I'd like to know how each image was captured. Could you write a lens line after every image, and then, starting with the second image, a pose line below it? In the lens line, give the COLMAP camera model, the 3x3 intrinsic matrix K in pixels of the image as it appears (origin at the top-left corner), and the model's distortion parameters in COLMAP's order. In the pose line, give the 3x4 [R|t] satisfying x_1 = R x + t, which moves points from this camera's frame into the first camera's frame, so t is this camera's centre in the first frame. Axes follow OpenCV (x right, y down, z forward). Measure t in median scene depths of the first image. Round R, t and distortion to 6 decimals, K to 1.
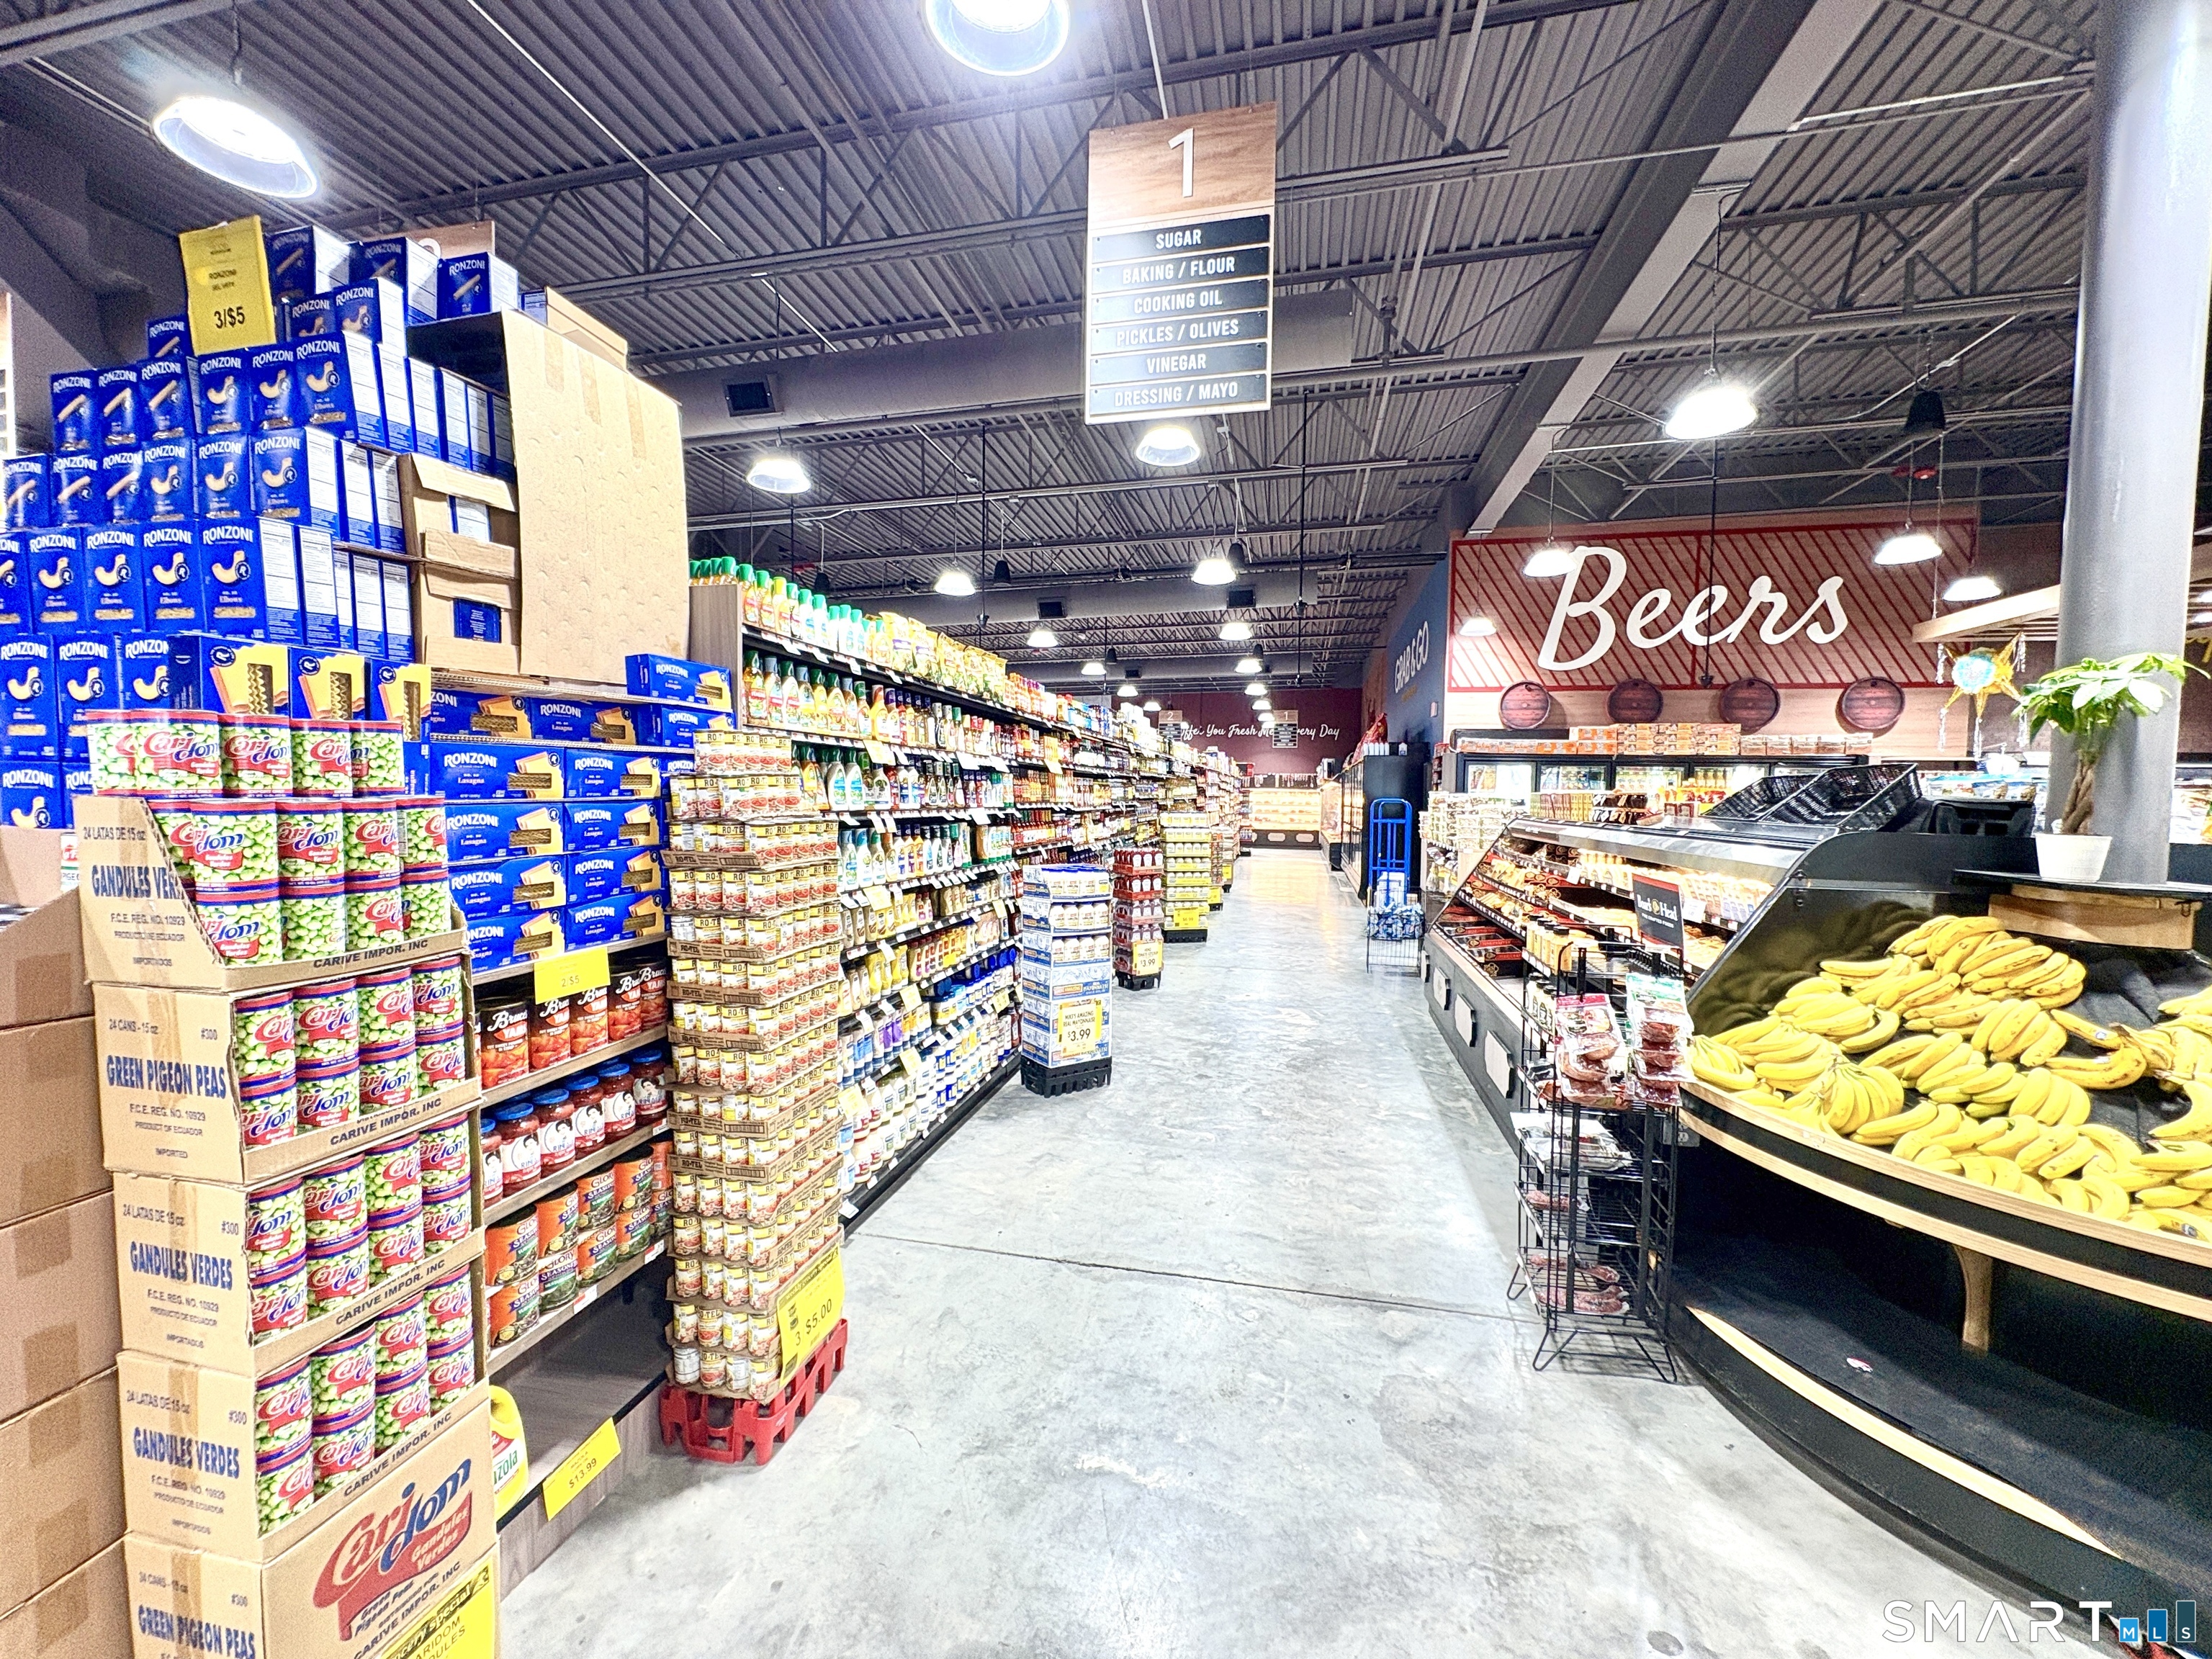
lens RADIAL K [[878.5, 0, 1104.3], [0, 878.5, 830.4], [0, 0, 1]] dist [0.001169, -0.000708]
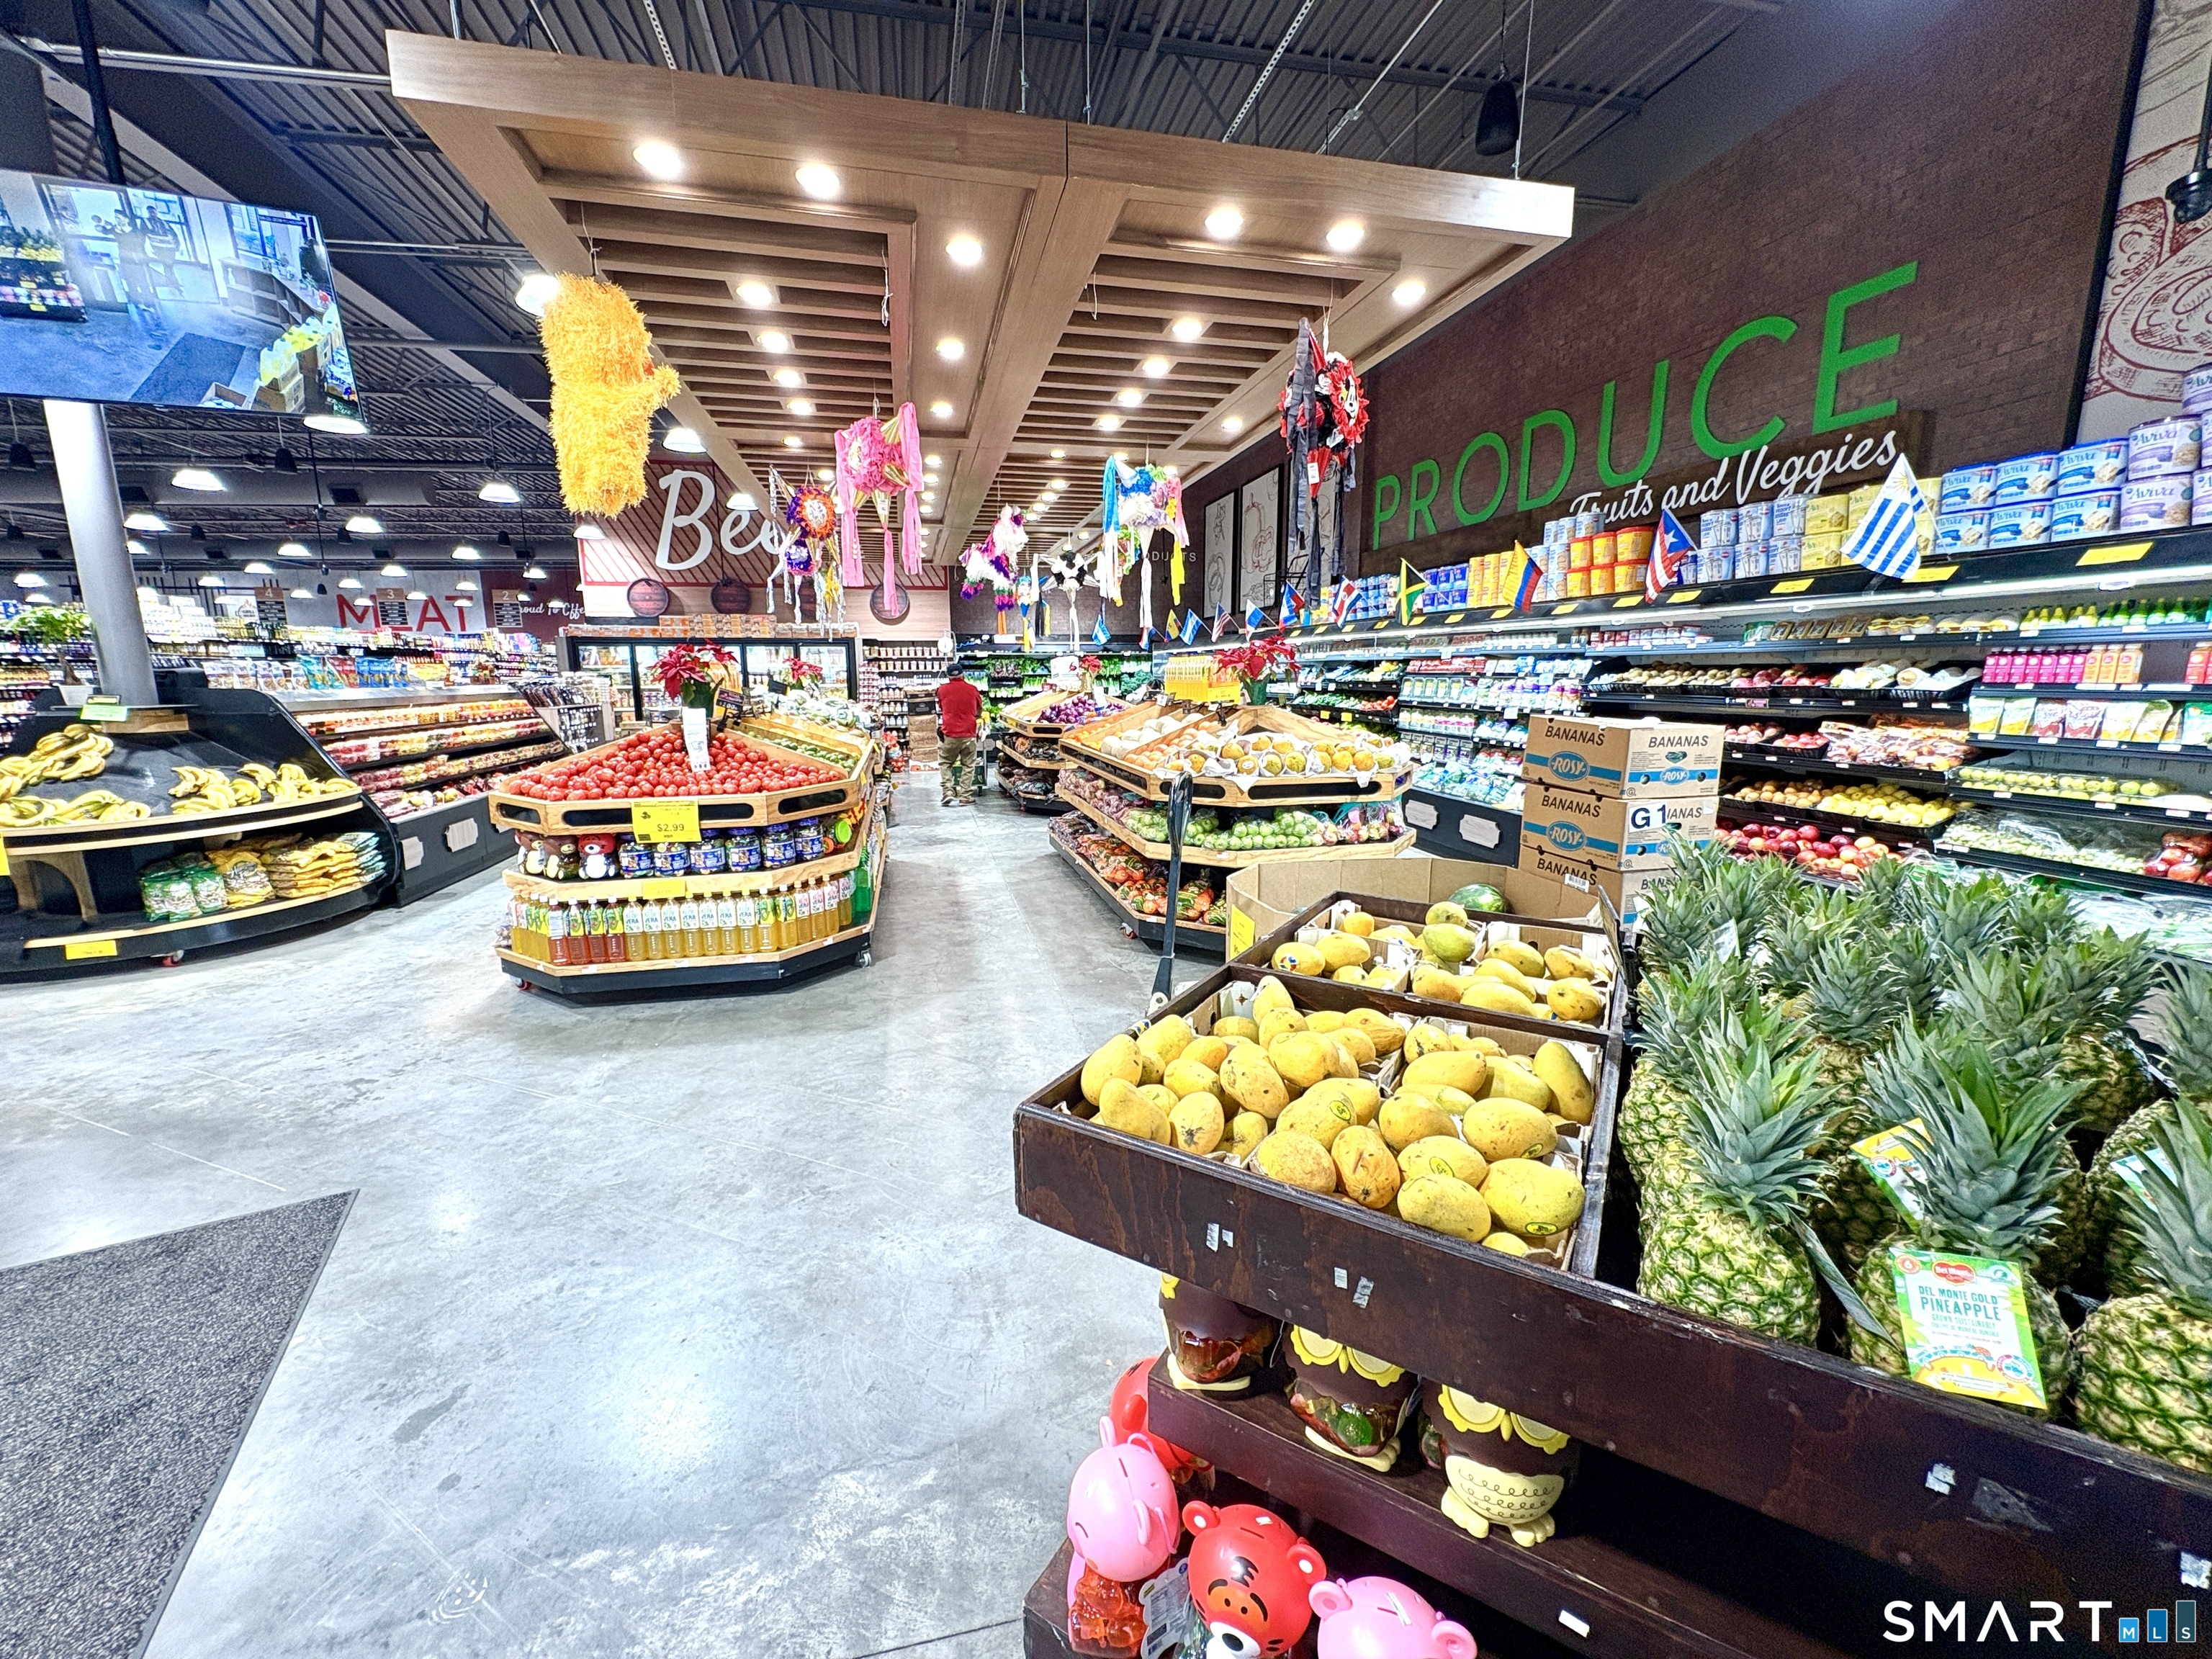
lens RADIAL K [[878.5, 0, 1104.3], [0, 878.5, 830.4], [0, 0, 1]] dist [0.001169, -0.000708]
pose [[0.905220, -0.094952, 0.414198, 0.533733], [0.036721, 0.988549, 0.146366, 0.028789], [-0.423353, -0.117283, 0.898341, -0.467325]]
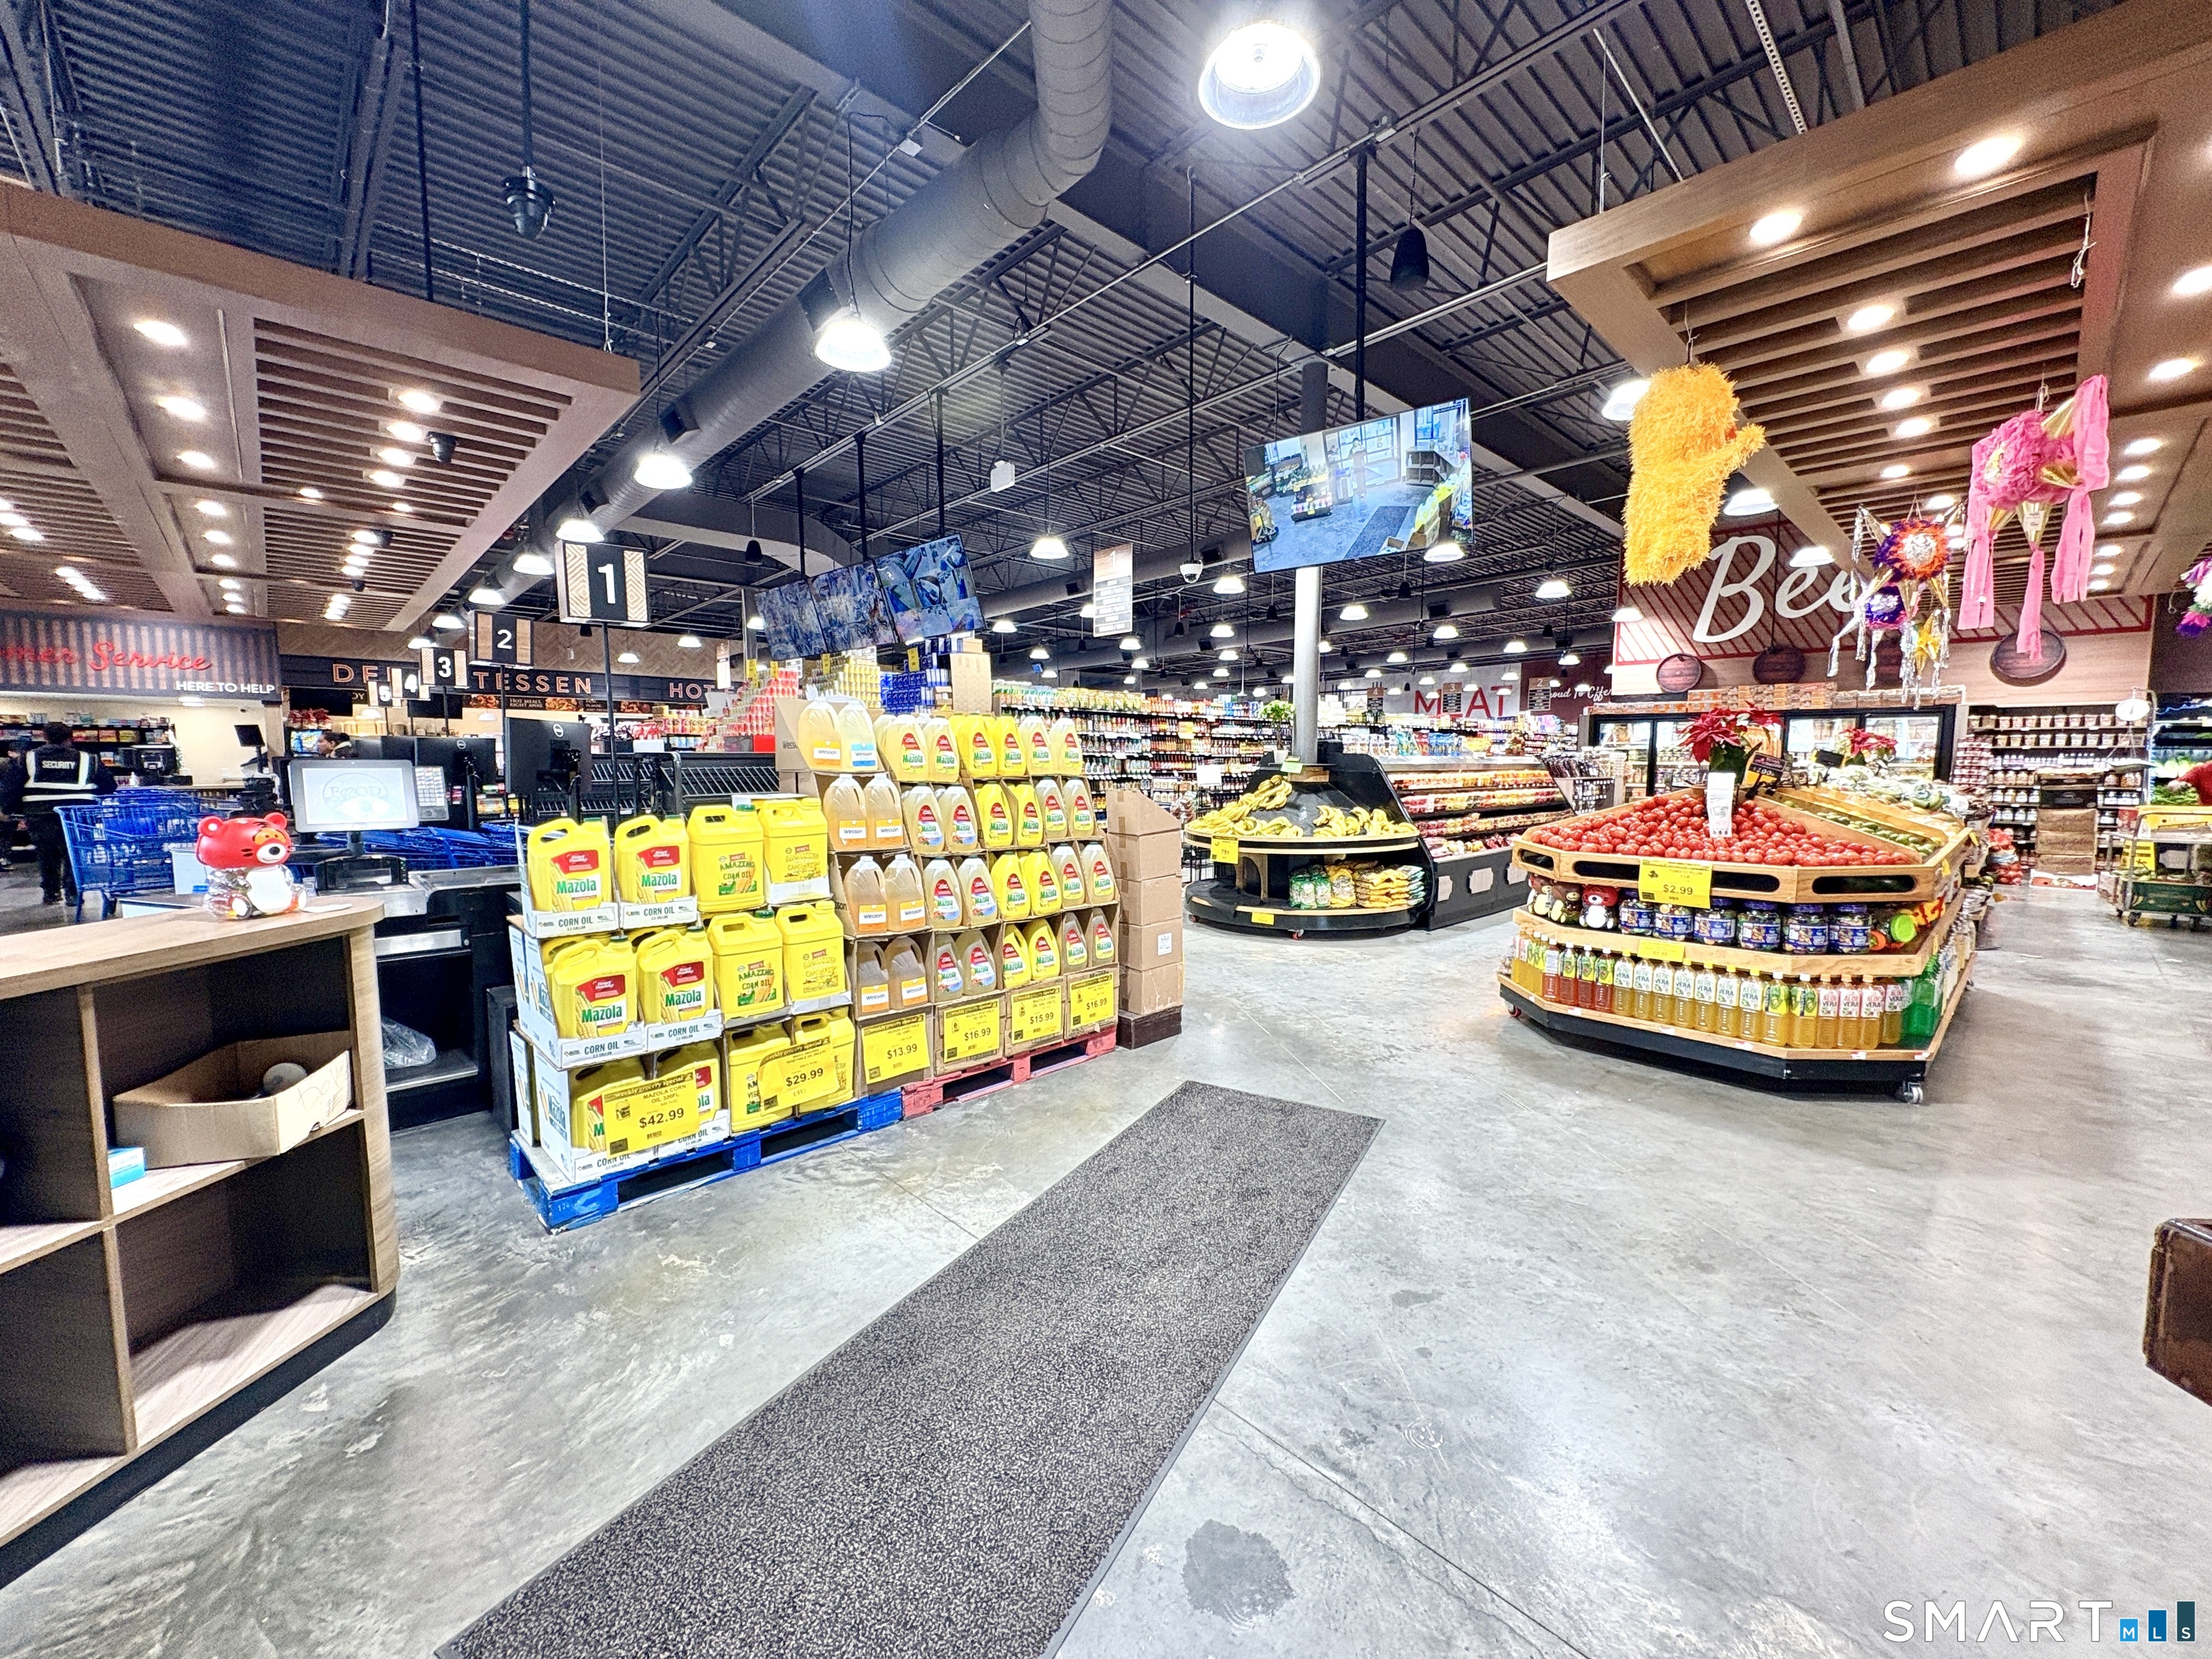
lens RADIAL K [[878.5, 0, 1104.3], [0, 878.5, 830.4], [0, 0, 1]] dist [0.001169, -0.000708]
pose [[0.826732, 0.035348, -0.561484, 0.528421], [-0.014477, 0.999030, 0.041577, 0.039843], [0.562409, -0.026245, 0.826442, -0.492381]]
